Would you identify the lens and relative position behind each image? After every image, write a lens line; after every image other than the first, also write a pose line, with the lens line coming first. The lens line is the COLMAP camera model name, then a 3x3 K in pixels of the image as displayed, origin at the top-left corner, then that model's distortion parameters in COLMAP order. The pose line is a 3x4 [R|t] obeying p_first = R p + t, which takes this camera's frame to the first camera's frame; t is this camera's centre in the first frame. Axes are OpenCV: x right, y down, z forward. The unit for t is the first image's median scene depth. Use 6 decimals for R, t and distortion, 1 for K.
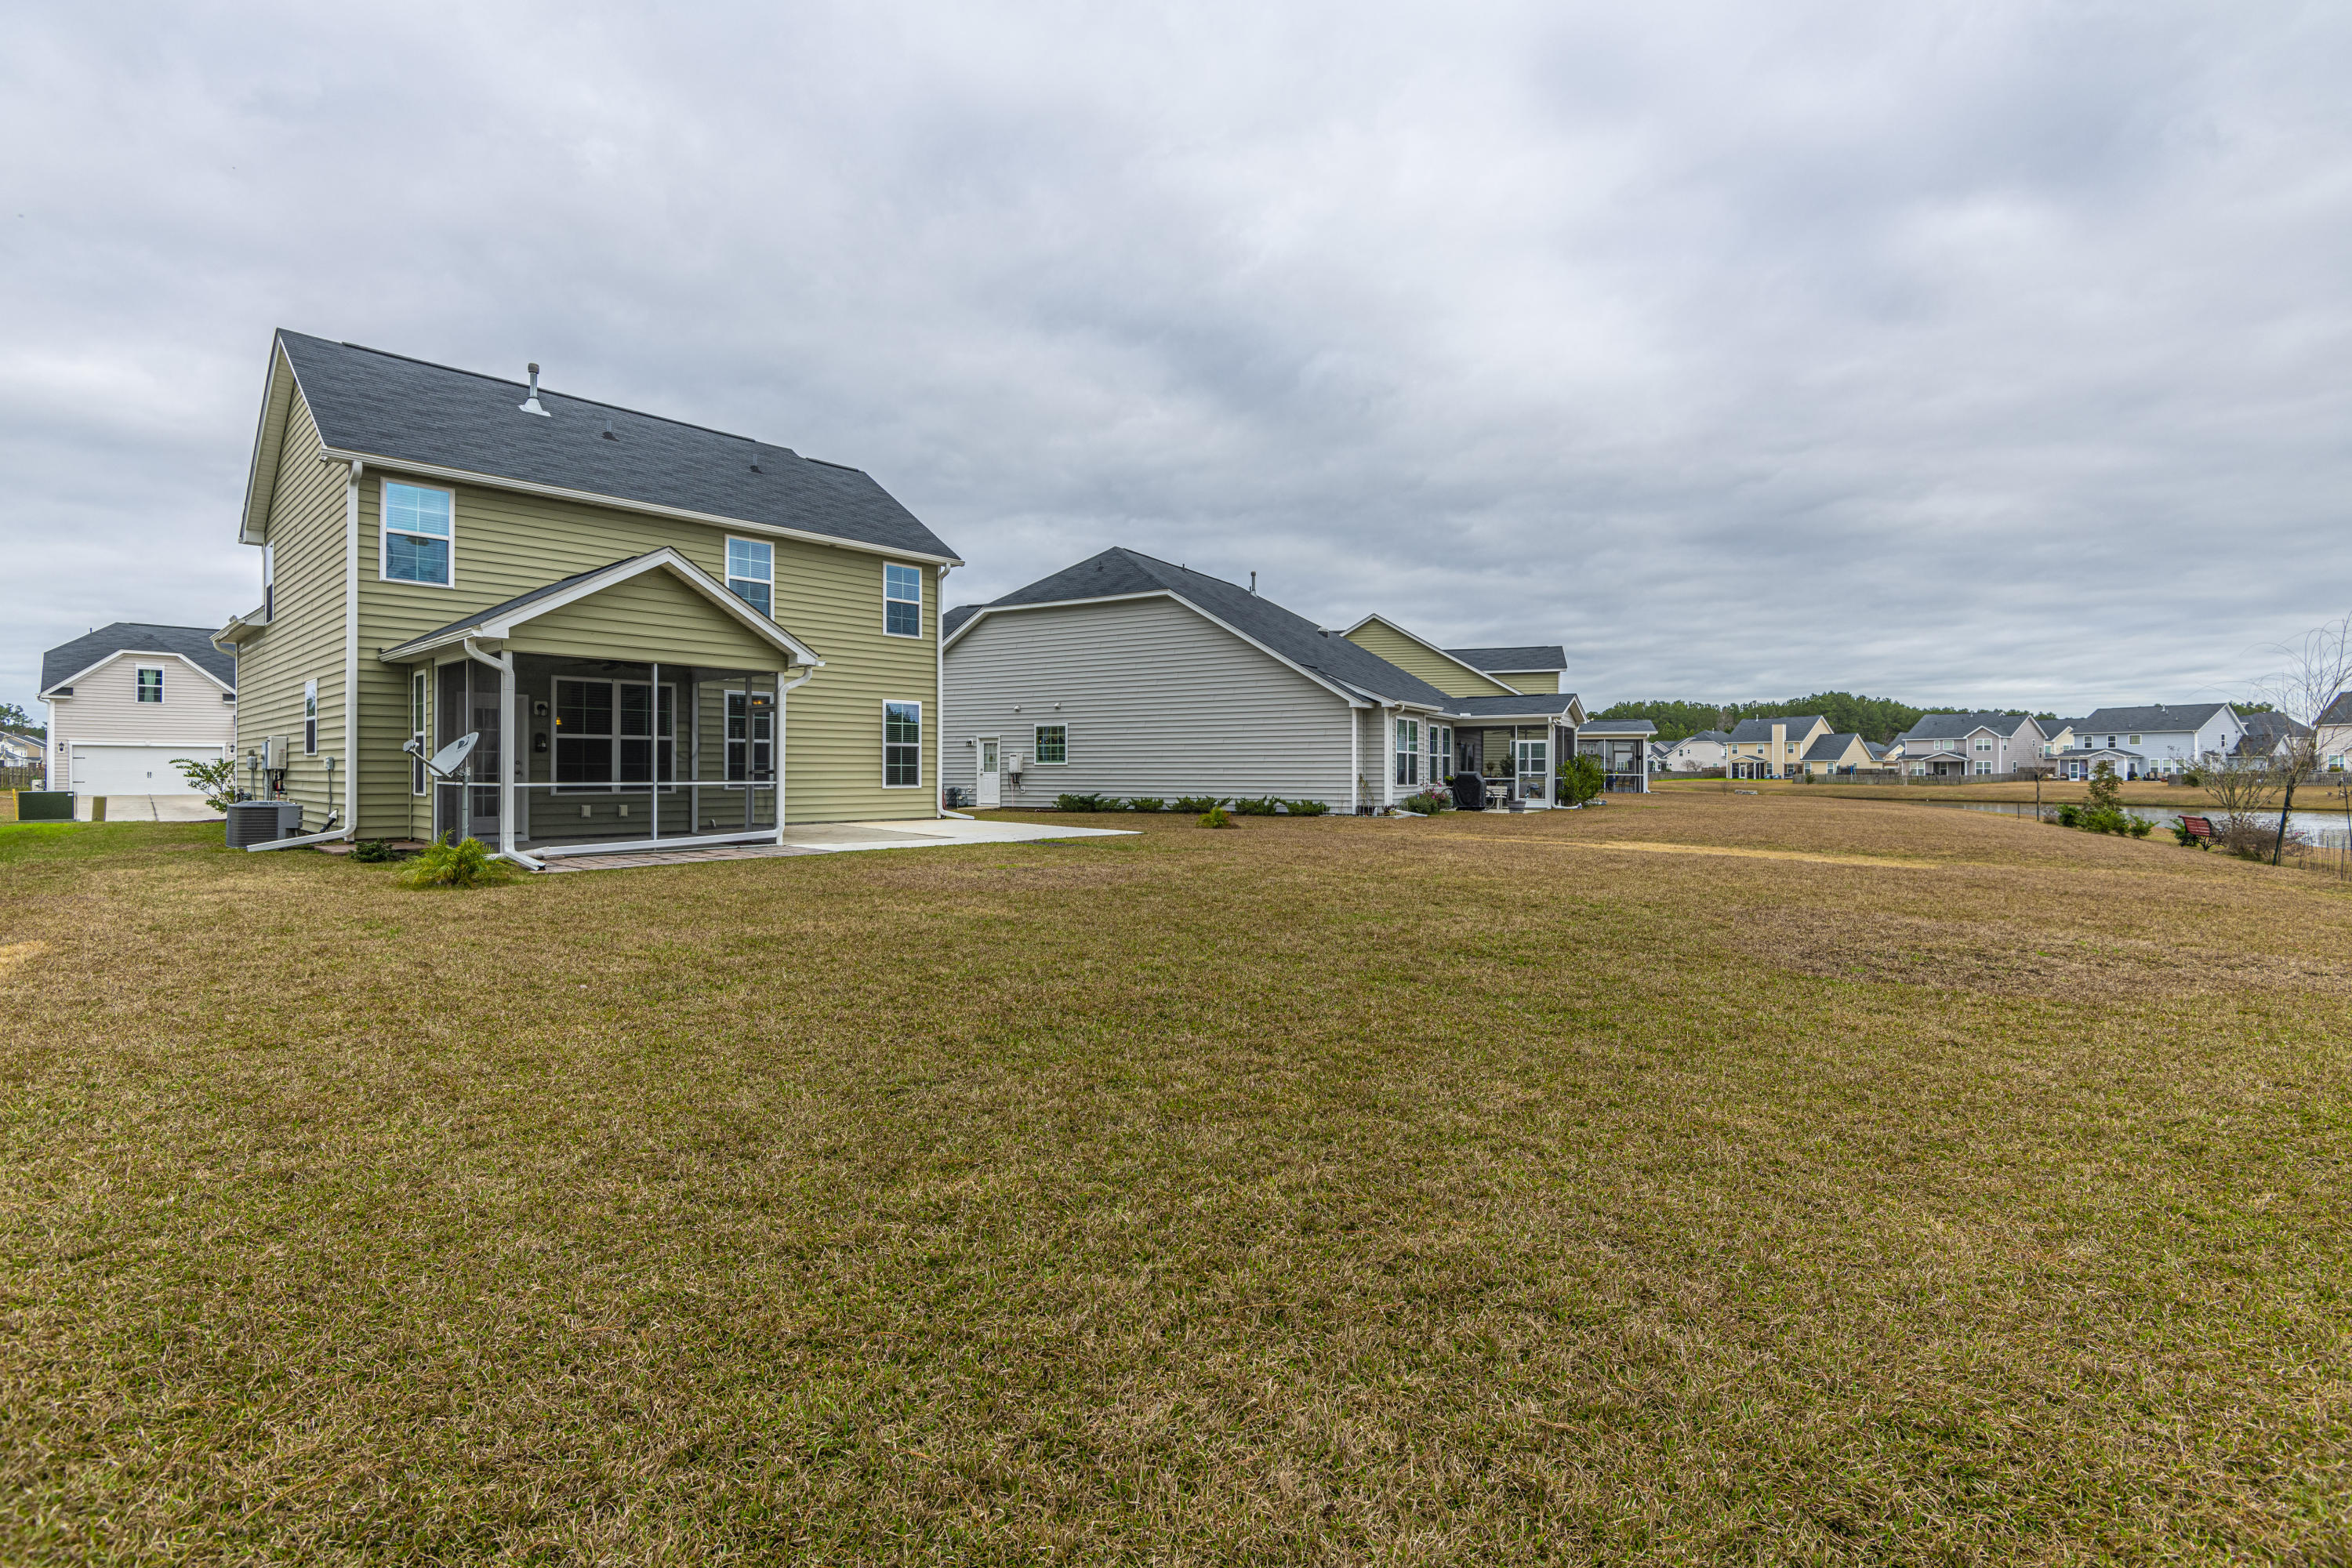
lens RADIAL K [[1061.3, 0, 1173.4], [0, 1061.3, 774.5], [0, 0, 1]] dist [0.005857, -0.011339]
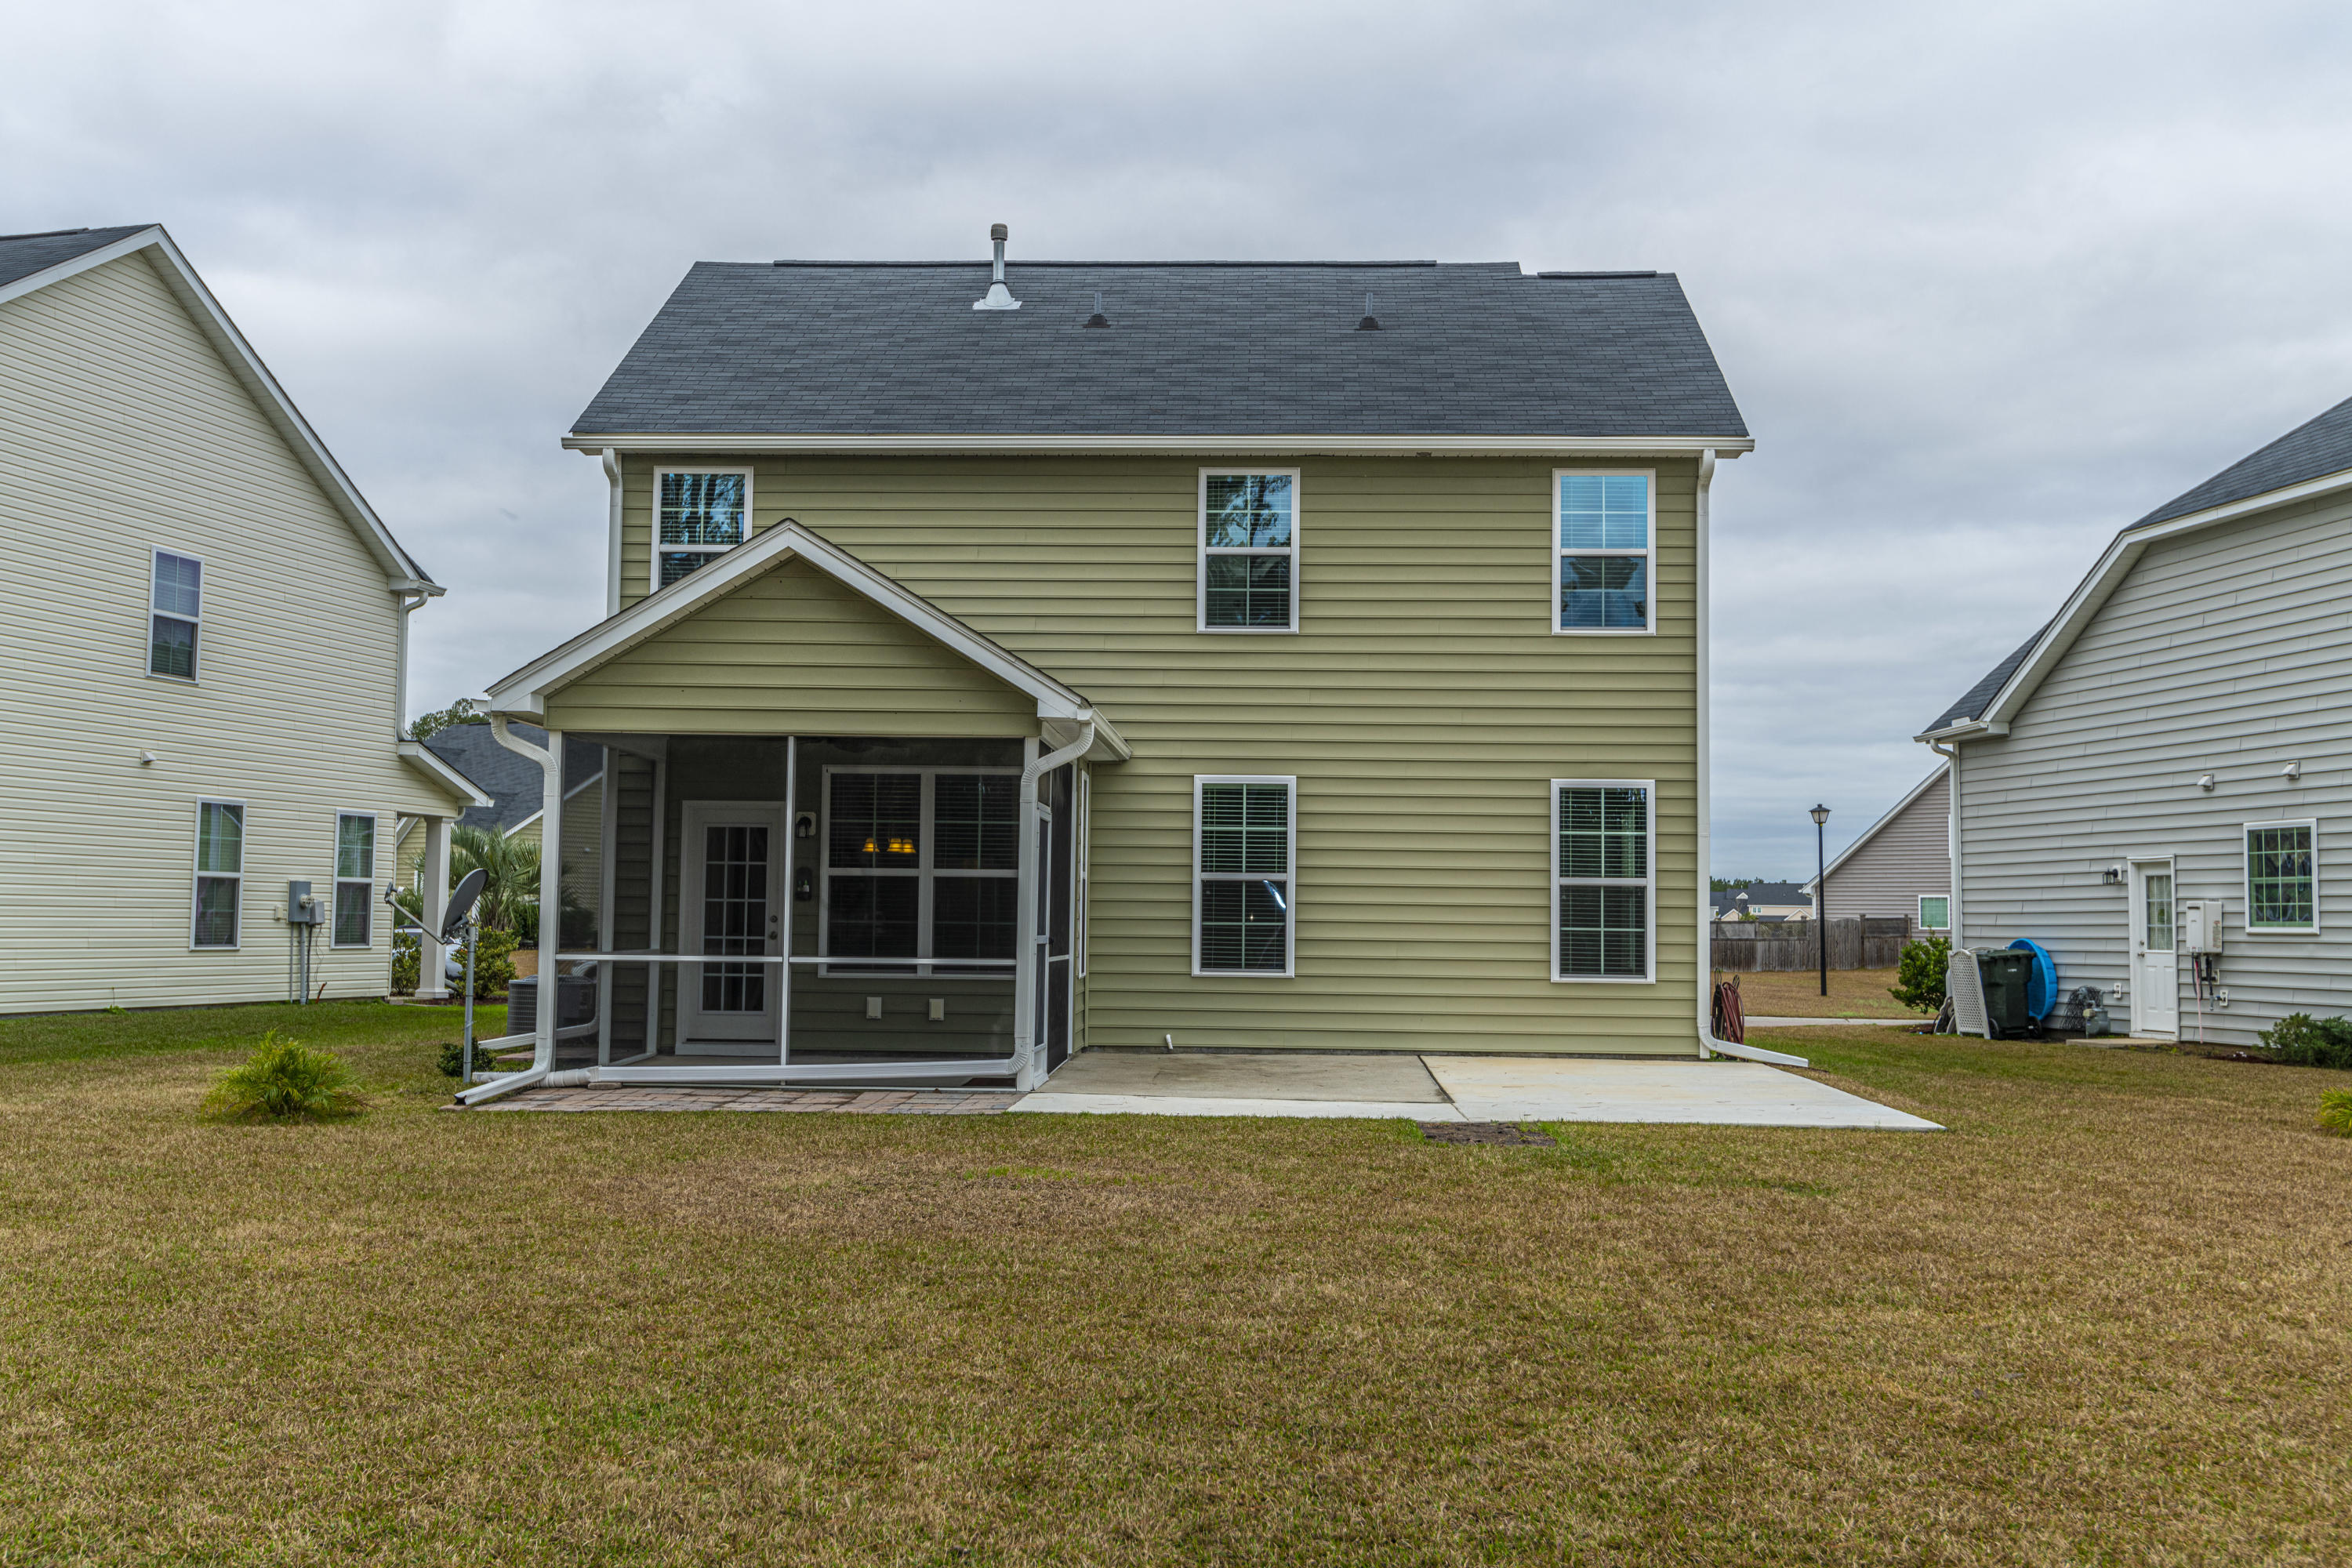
lens RADIAL K [[2261.8, 0, 1175.0], [0, 2261.8, 782.0], [0, 0, 1]] dist [0.020148, 0.000000]
pose [[0.644835, -0.043963, -0.763056, 0.333760], [-0.012462, 0.997607, -0.068008, -0.003682], [0.764220, 0.053363, 0.642744, 0.267474]]
